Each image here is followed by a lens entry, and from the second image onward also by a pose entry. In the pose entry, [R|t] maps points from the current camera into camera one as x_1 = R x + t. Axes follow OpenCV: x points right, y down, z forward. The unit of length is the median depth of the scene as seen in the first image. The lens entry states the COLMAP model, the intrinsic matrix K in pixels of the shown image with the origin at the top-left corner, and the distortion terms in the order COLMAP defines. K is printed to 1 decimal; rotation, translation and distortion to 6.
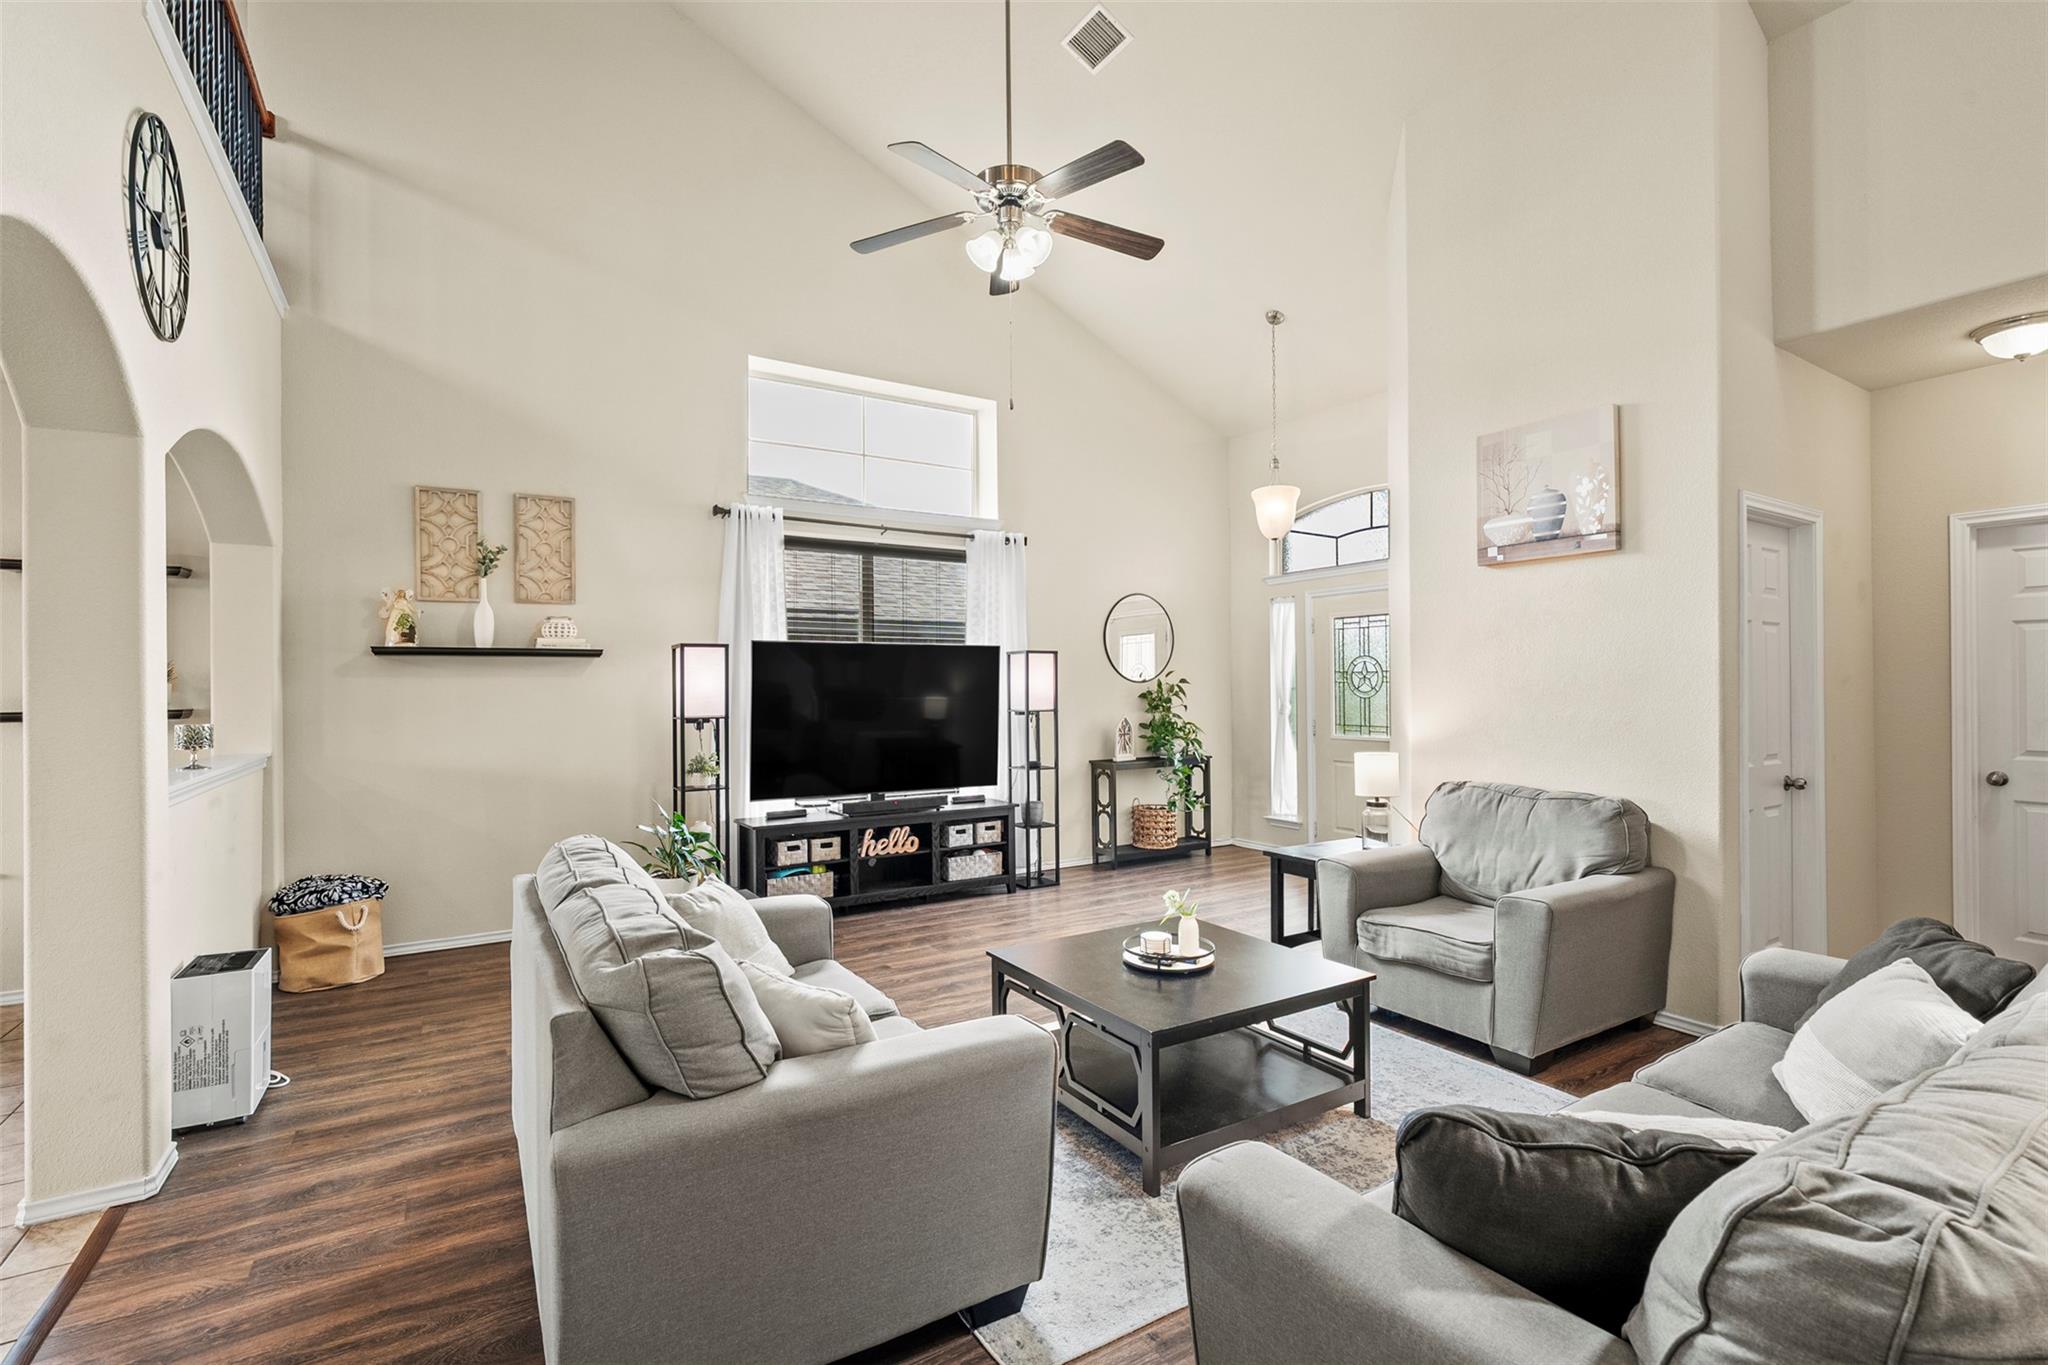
lens RADIAL K [[918.1, 0, 1016.5], [0, 918.1, 683.6], [0, 0, 1]] dist [-0.005232, 0.001749]
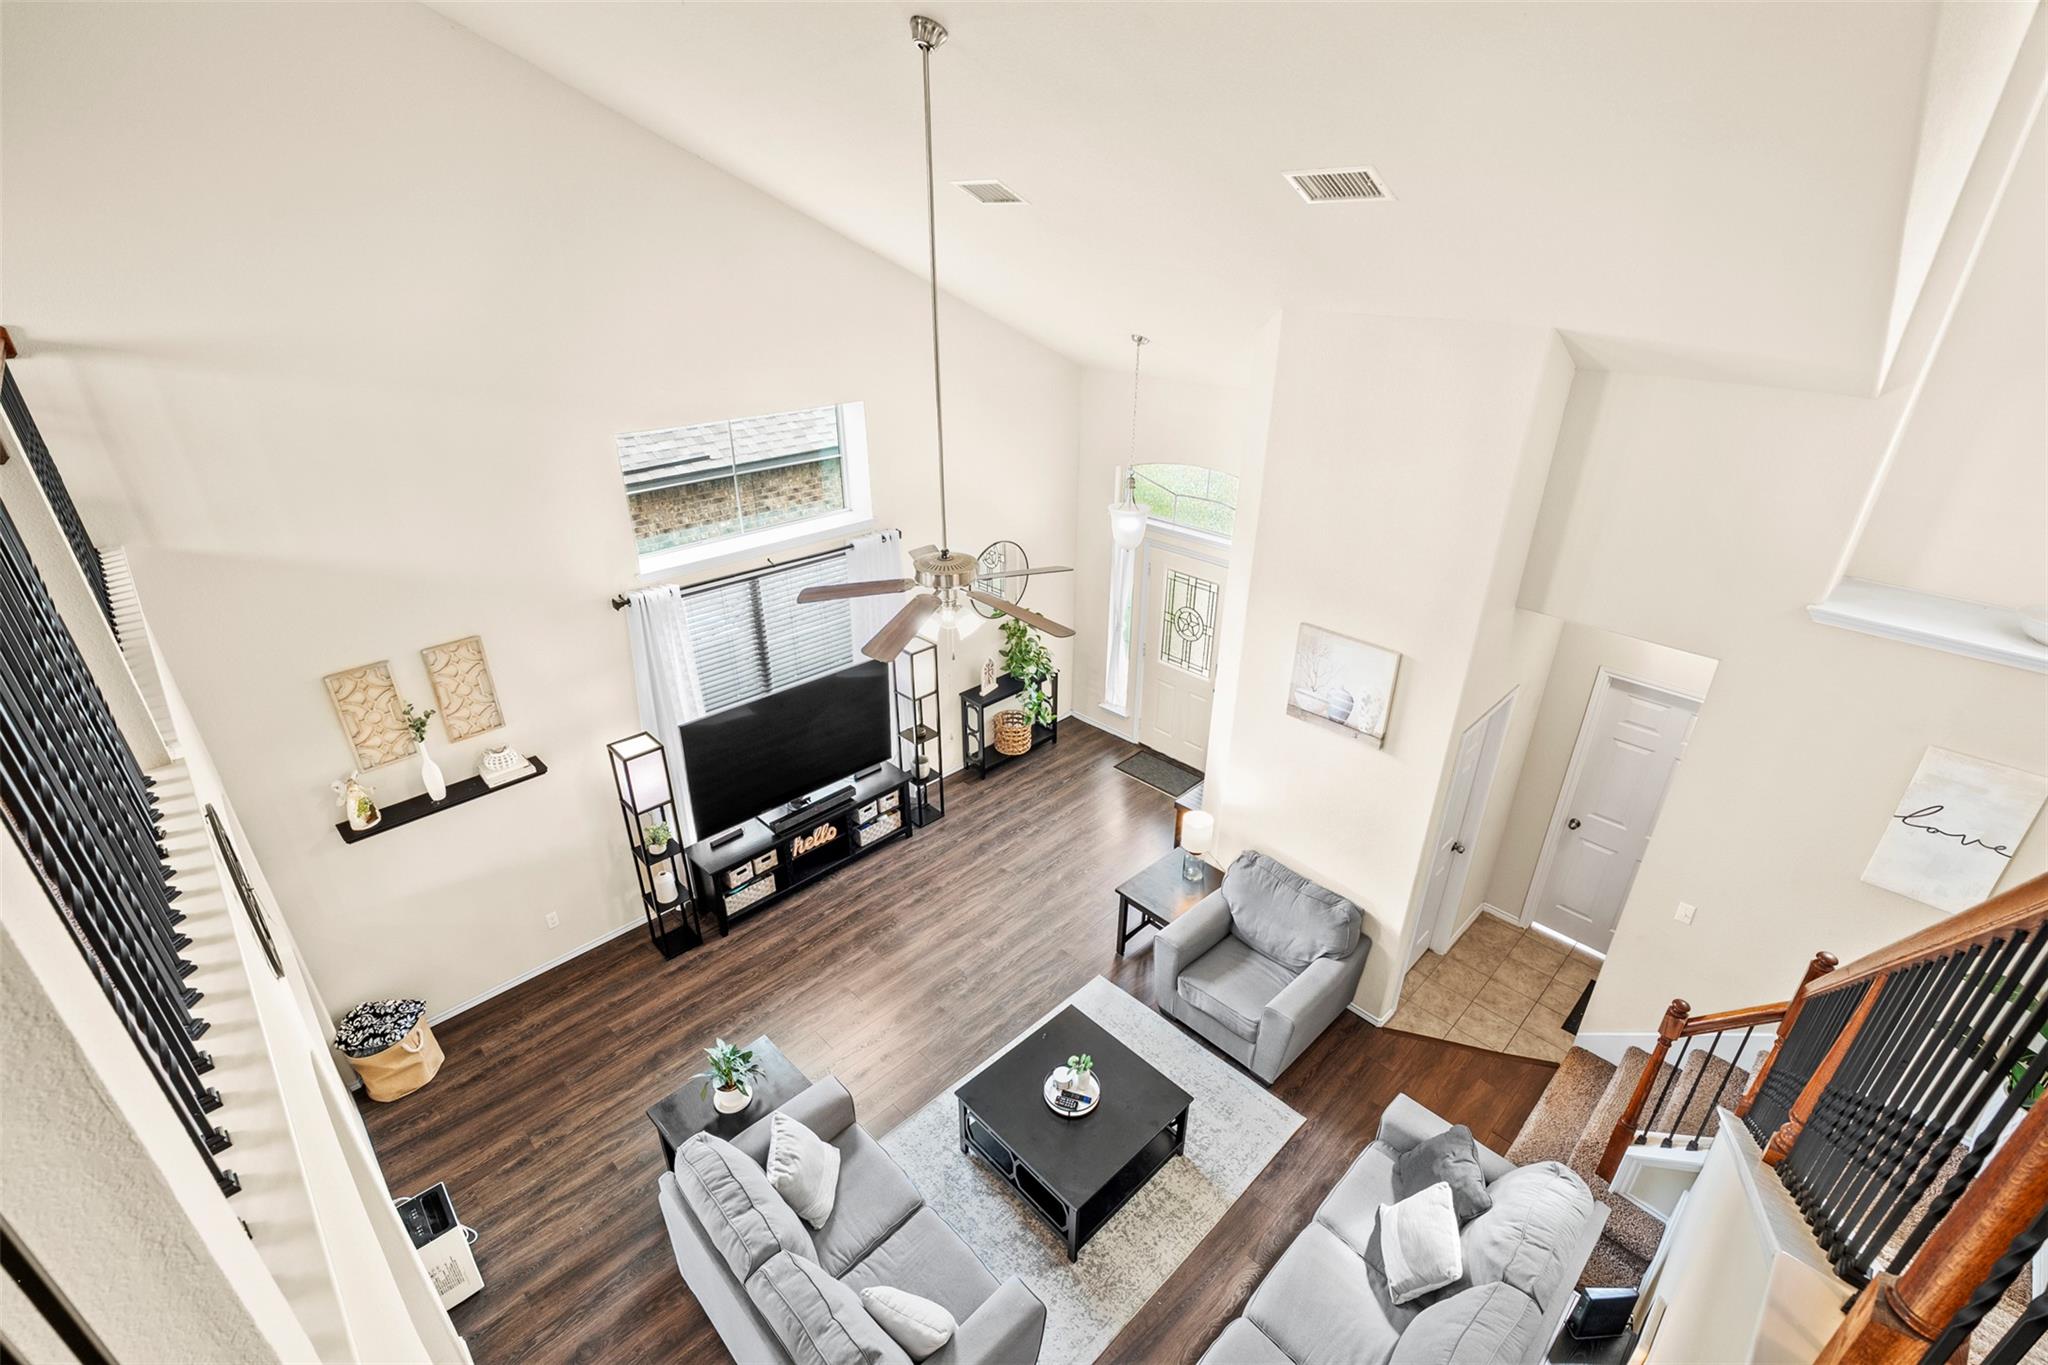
lens RADIAL K [[918.1, 0, 1016.9], [0, 918.1, 682.3], [0, 0, 1]] dist [-0.005232, 0.001749]
pose [[0.976686, -0.088764, 0.195463, -0.099377], [-0.008708, 0.893381, 0.449215, -0.592470], [-0.214497, -0.440444, 0.871780, -0.034379]]
